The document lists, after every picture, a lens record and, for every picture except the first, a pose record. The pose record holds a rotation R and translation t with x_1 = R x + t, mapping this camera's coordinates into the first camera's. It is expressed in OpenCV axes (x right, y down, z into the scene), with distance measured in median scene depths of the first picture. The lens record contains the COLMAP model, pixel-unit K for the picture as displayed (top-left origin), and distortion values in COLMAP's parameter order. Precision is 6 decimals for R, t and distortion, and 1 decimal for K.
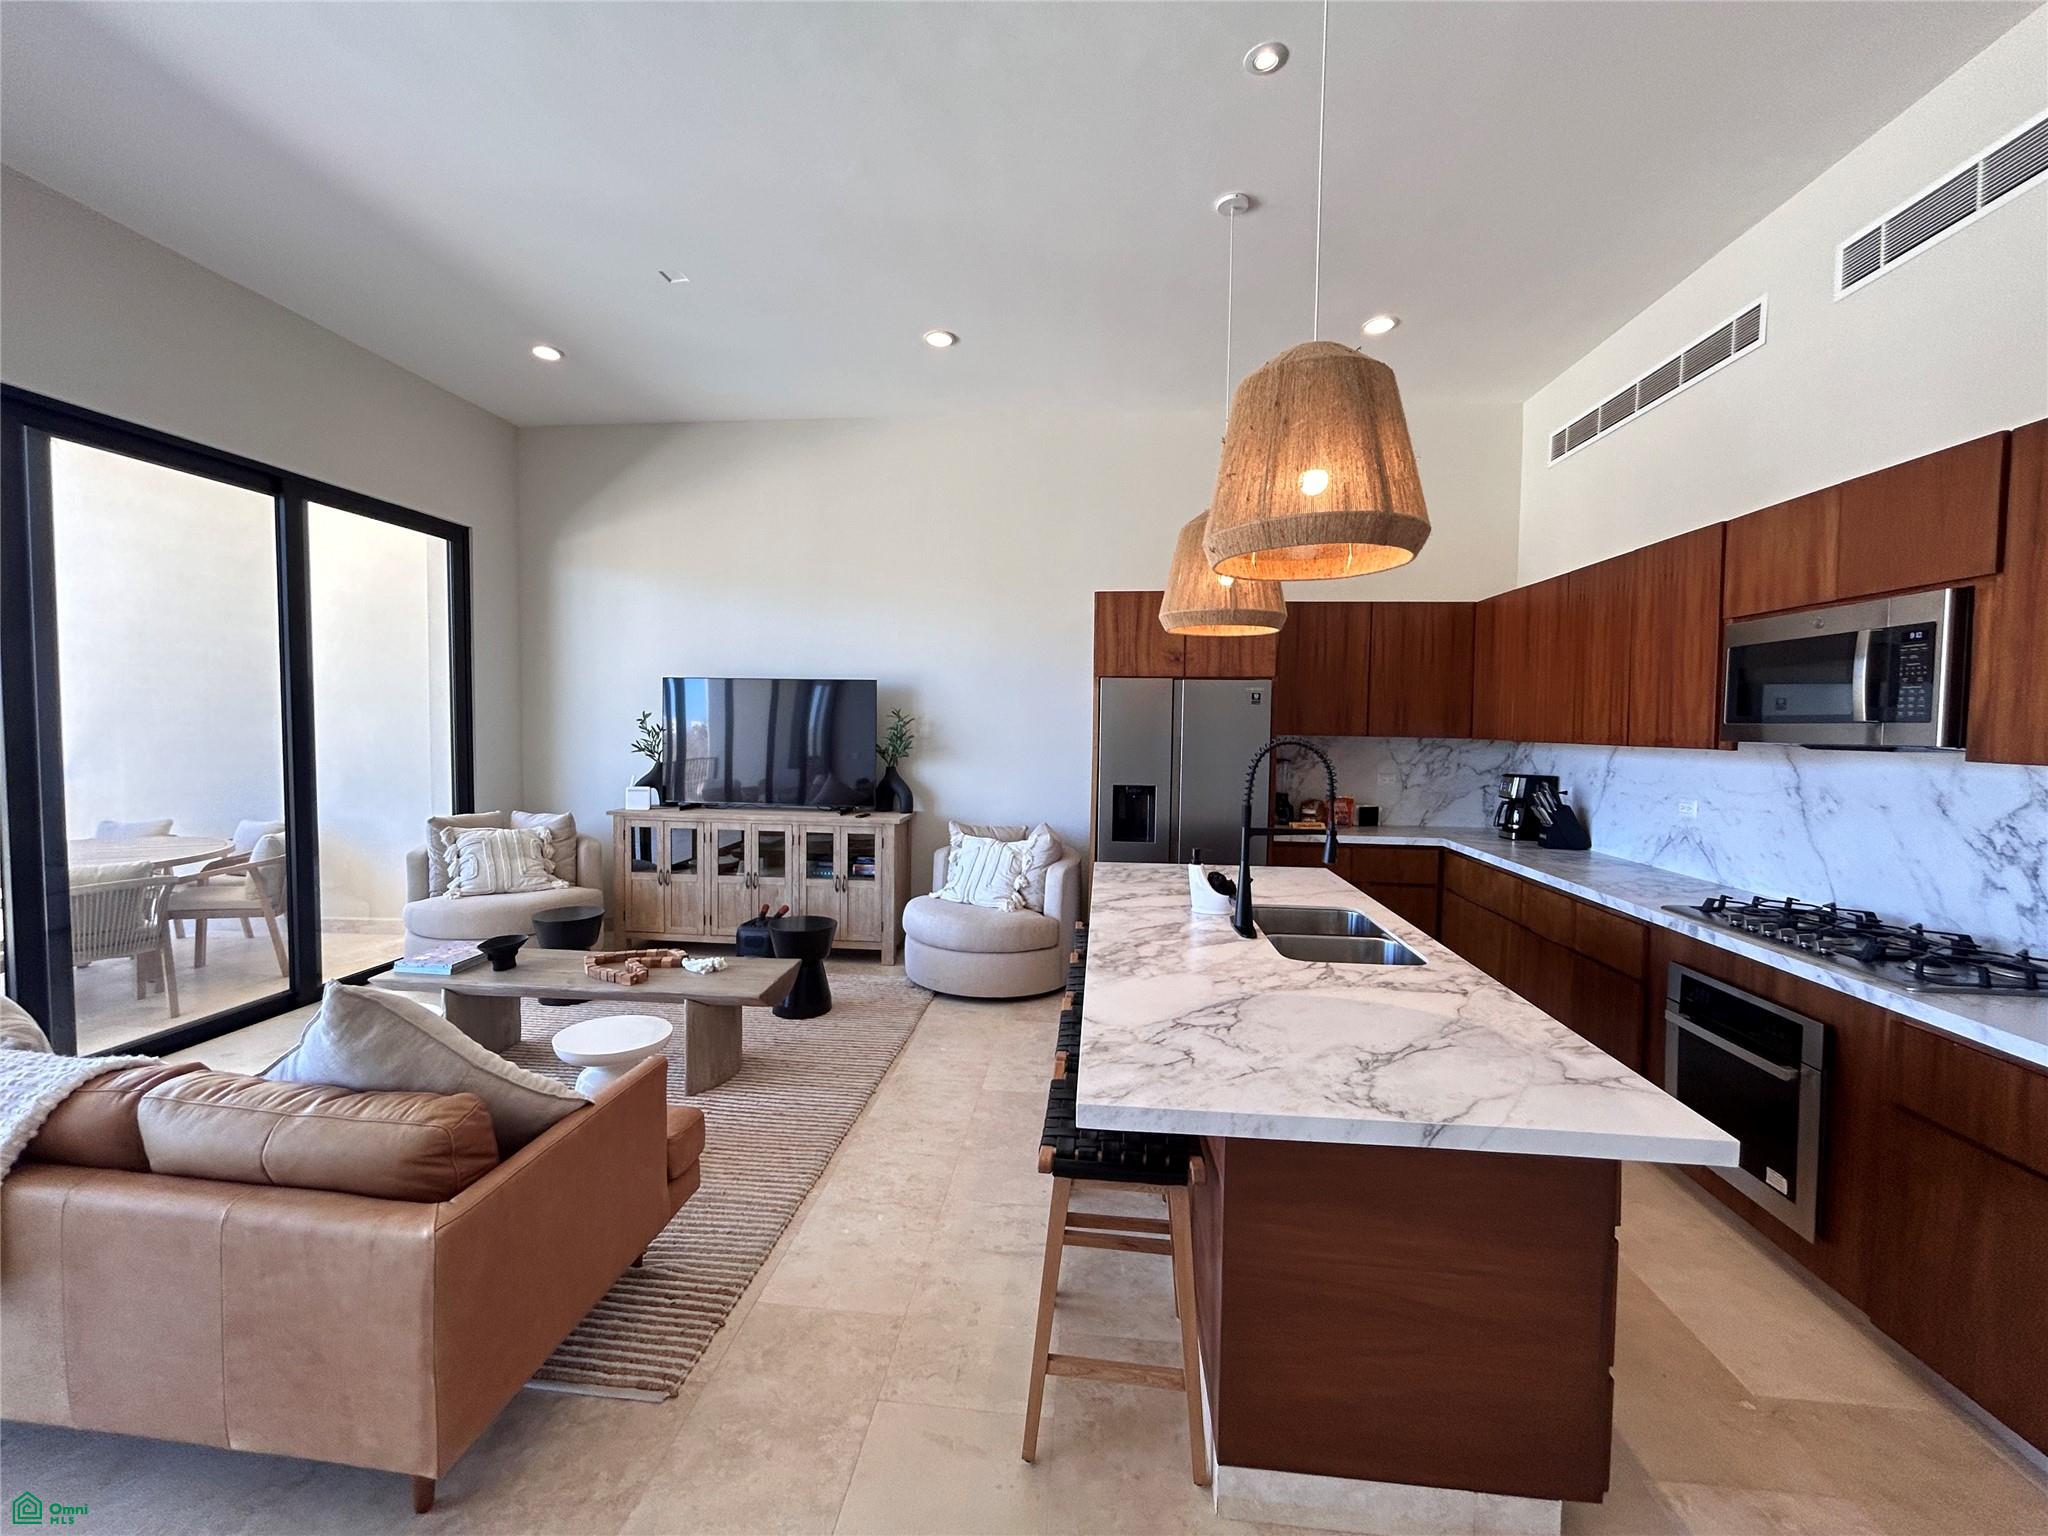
lens RADIAL K [[832.6, 0, 1024.0], [0, 832.6, 768.0], [0, 0, 1]] dist [-0.003518, 0.000168]
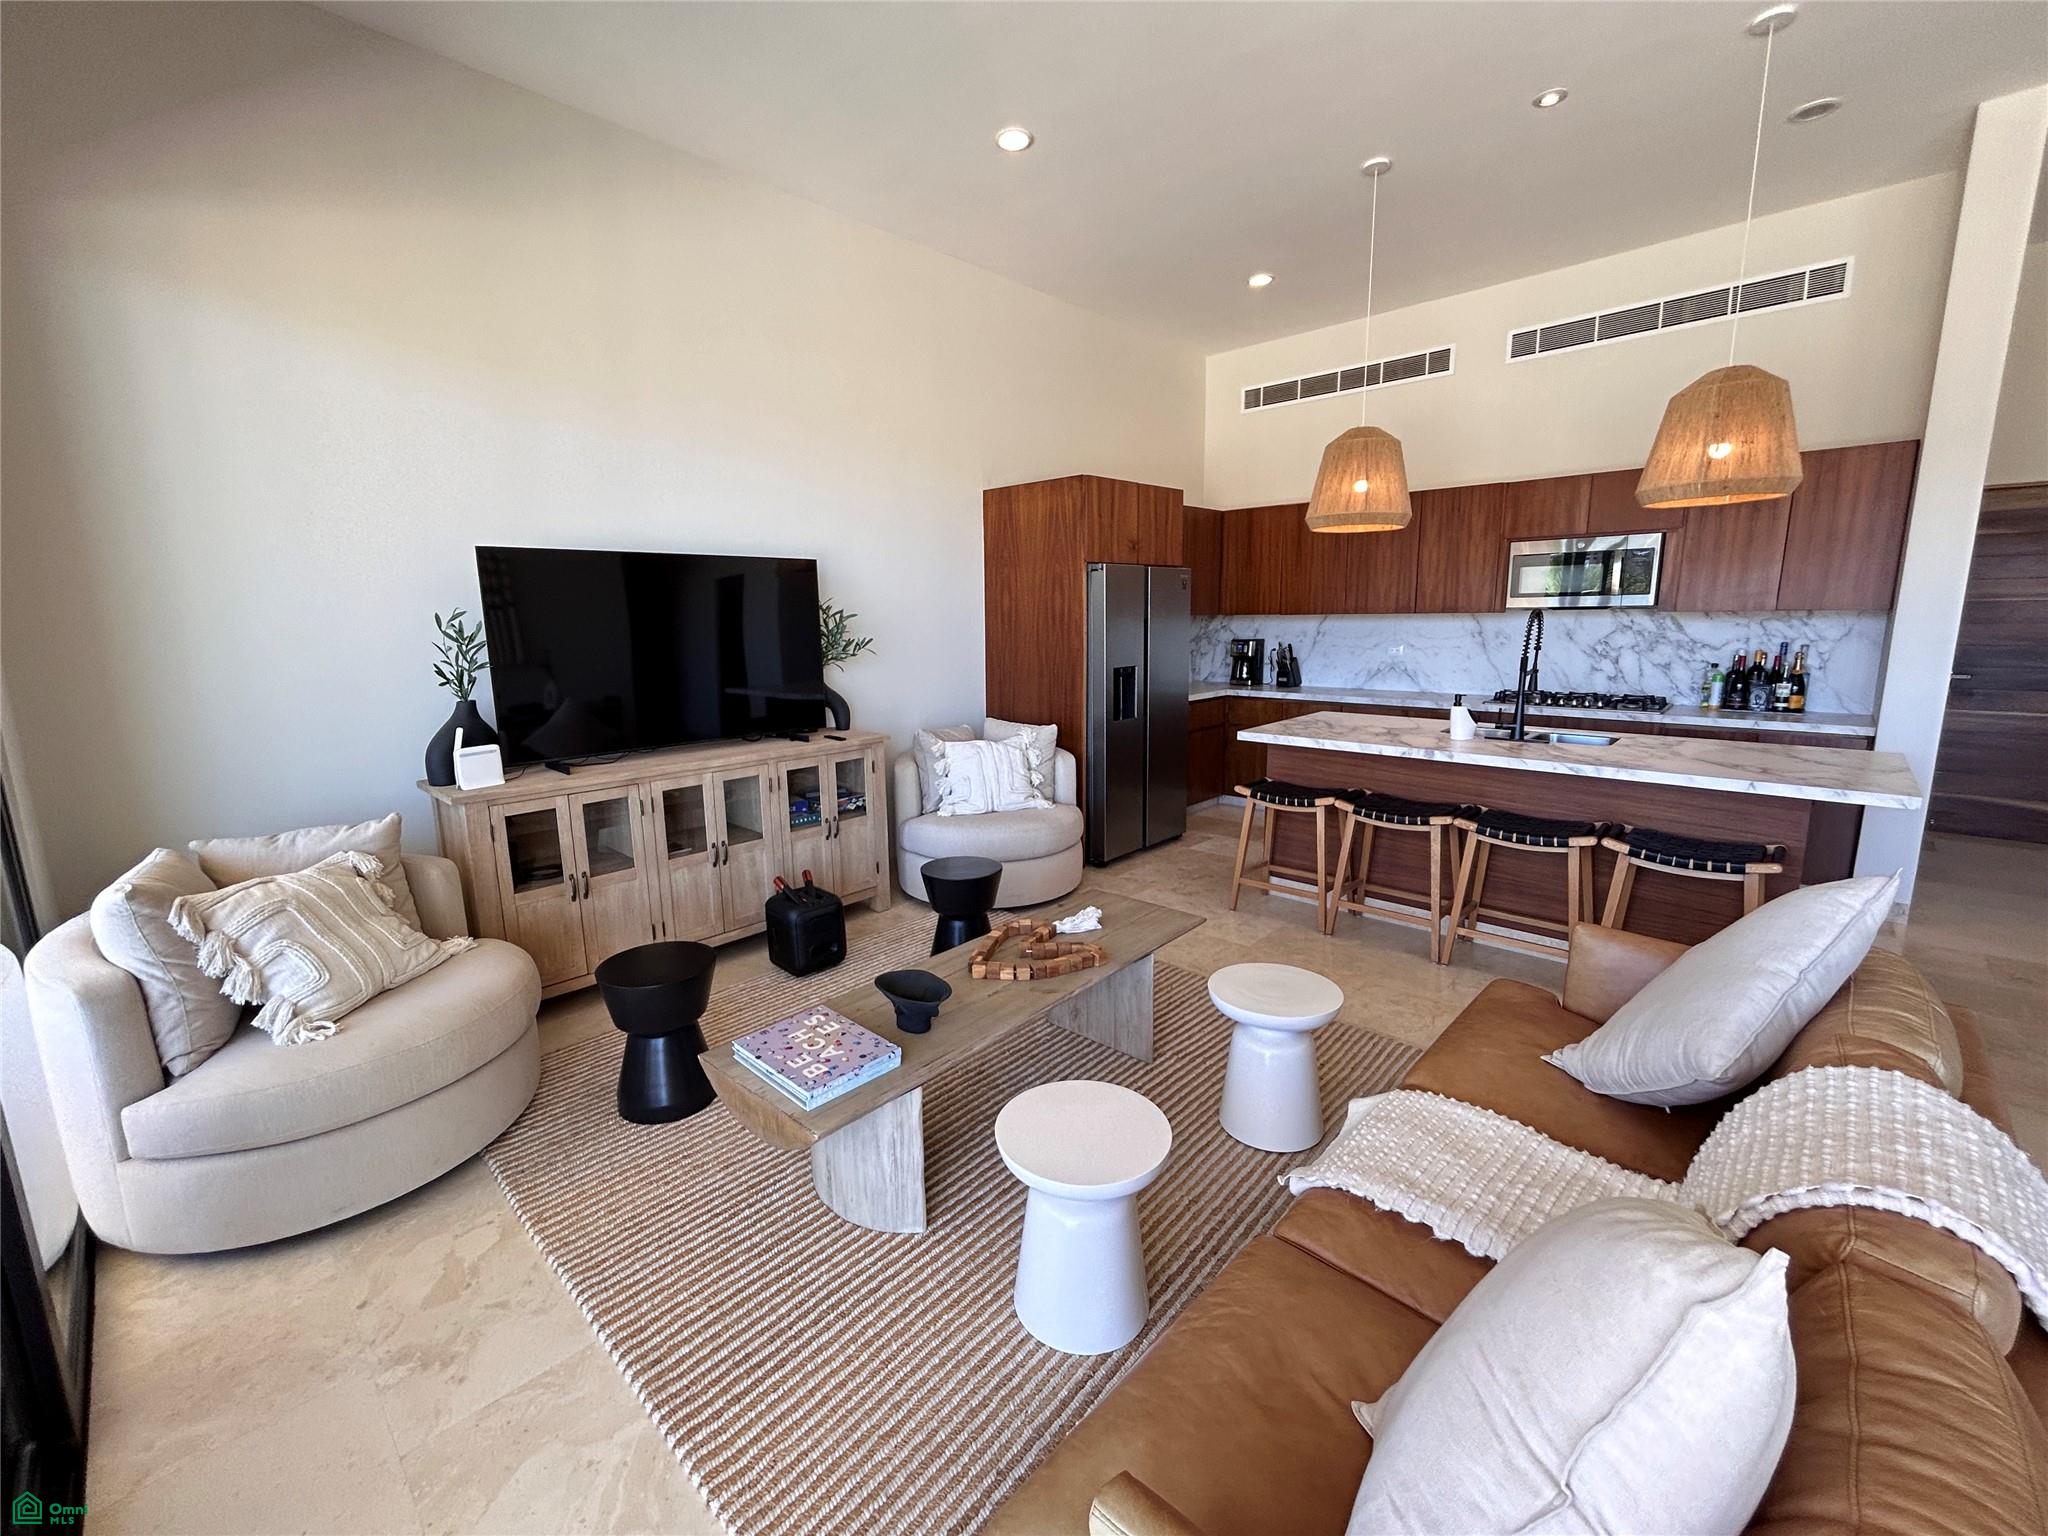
lens RADIAL K [[832.6, 0, 1024.0], [0, 832.6, 768.0], [0, 0, 1]] dist [-0.003518, 0.000168]
pose [[0.604200, -0.171769, 0.778099, -1.009871], [0.067861, 0.984034, 0.164536, -0.045254], [-0.793938, -0.046610, 0.606210, 0.556808]]
